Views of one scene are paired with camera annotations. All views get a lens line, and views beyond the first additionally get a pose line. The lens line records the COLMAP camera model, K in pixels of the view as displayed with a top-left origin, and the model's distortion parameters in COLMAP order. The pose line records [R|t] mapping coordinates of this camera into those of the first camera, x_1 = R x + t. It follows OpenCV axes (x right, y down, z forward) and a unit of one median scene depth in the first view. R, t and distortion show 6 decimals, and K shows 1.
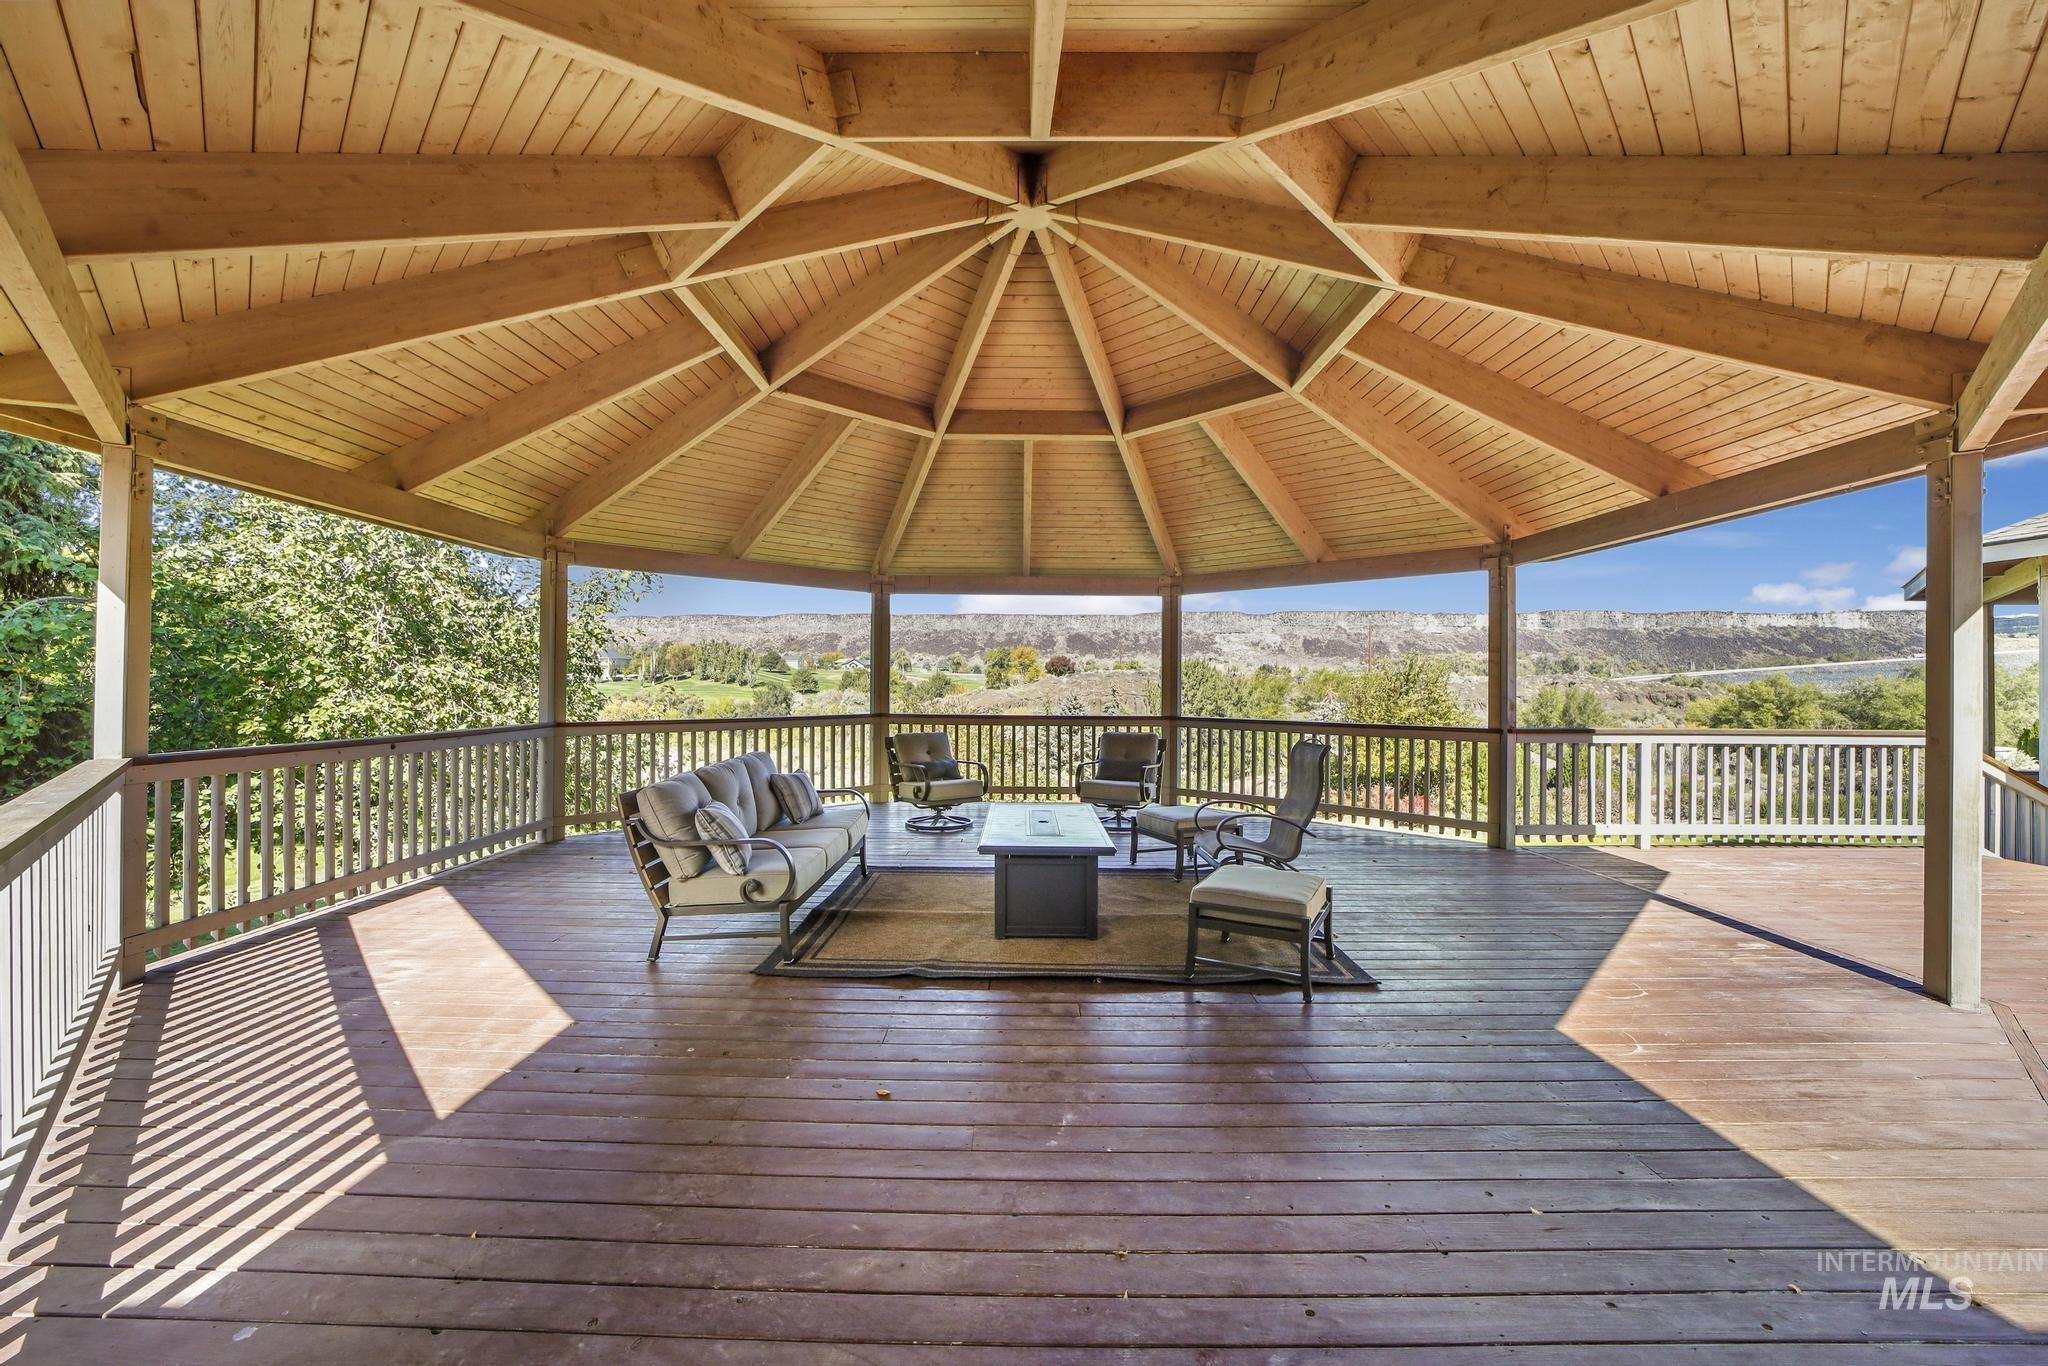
lens RADIAL K [[809.4, 0, 1021.3], [0, 809.4, 690.8], [0, 0, 1]] dist [-0.049517, 0.012486]
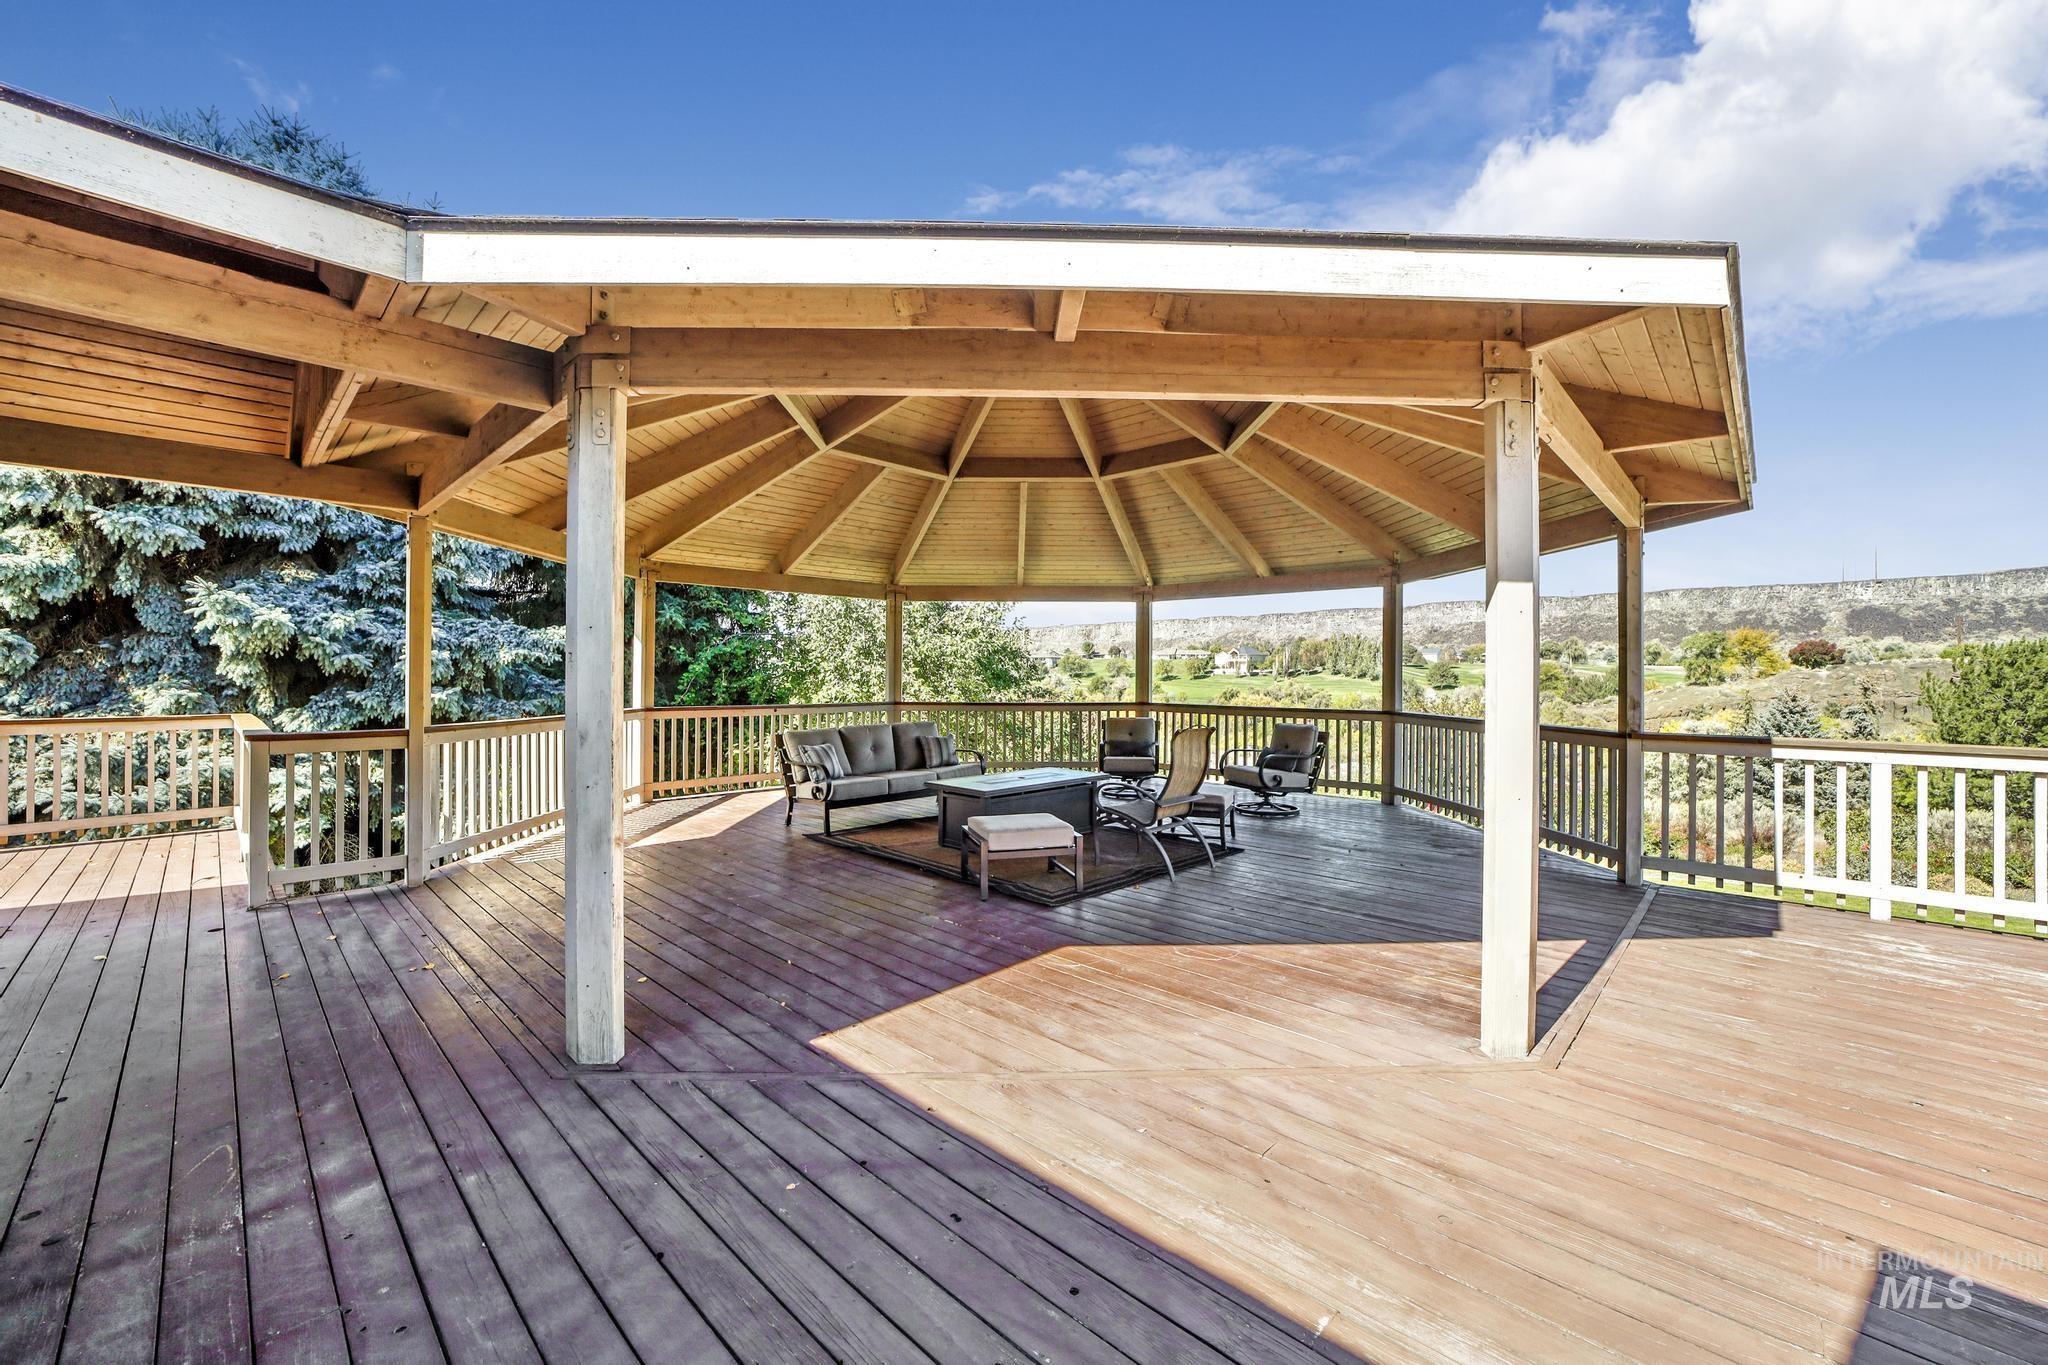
lens RADIAL K [[811.7, 0, 1016.9], [0, 811.7, 680.7], [0, 0, 1]] dist [-0.041199, 0.012958]
pose [[0.729022, 0.002453, -0.684486, 0.871863], [-0.006540, 0.999973, -0.003382, 0.002181], [0.684460, 0.006942, 0.729018, -0.006318]]
